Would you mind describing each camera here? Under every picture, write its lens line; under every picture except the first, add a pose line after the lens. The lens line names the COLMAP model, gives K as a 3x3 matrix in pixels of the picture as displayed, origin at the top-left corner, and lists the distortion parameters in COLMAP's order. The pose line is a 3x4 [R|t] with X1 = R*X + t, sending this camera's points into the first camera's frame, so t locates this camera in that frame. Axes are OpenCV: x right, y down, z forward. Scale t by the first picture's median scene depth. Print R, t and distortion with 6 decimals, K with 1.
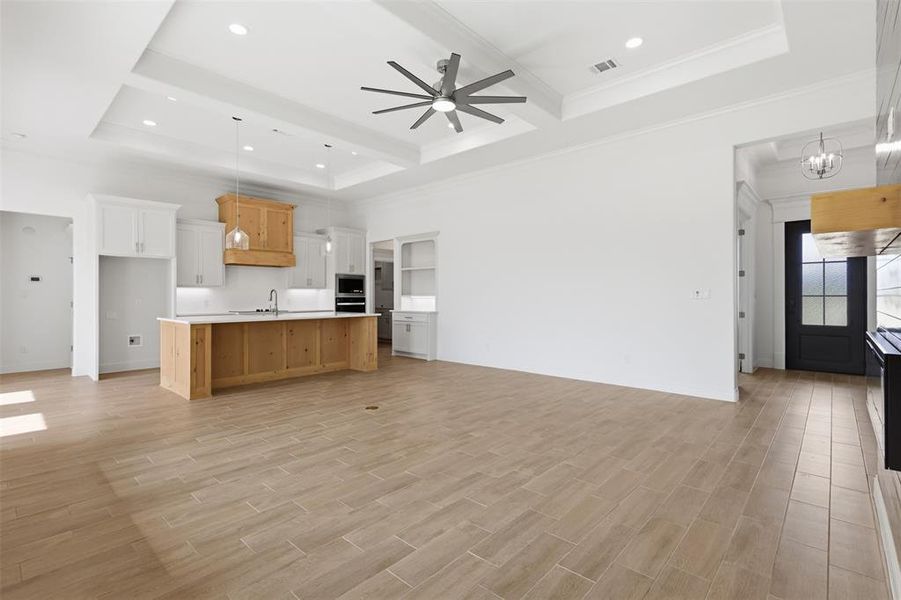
lens RADIAL K [[417.2, 0, 453.2], [0, 417.2, 296.8], [0, 0, 1]] dist [0.015332, 0.000021]
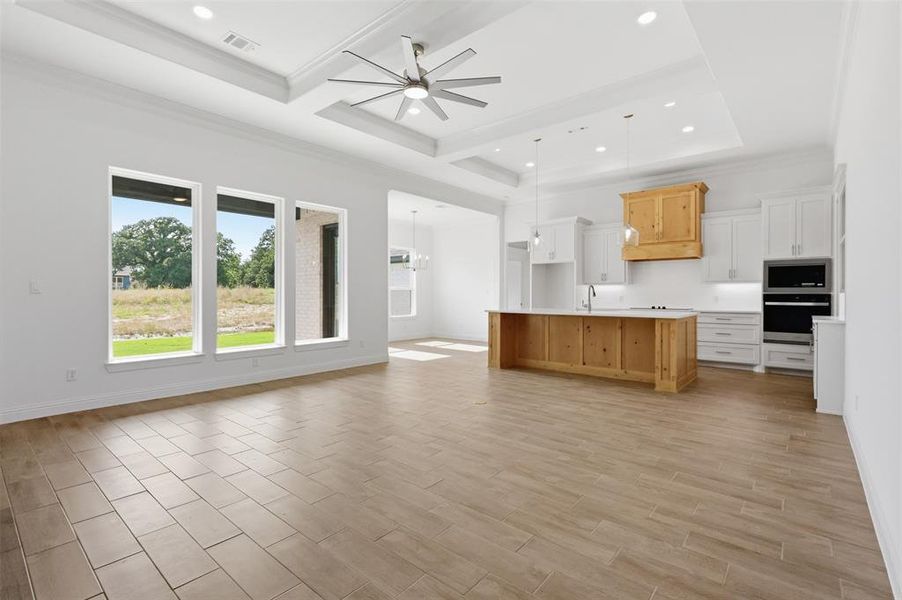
lens RADIAL K [[417.6, 0, 450.8], [0, 417.6, 298.6], [0, 0, 1]] dist [0.015332, 0.000021]
pose [[0.054594, 0.013216, -0.998421, 0.475179], [-0.002971, 0.999910, 0.013073, 0.001924], [0.998504, 0.002252, 0.054629, 0.517704]]
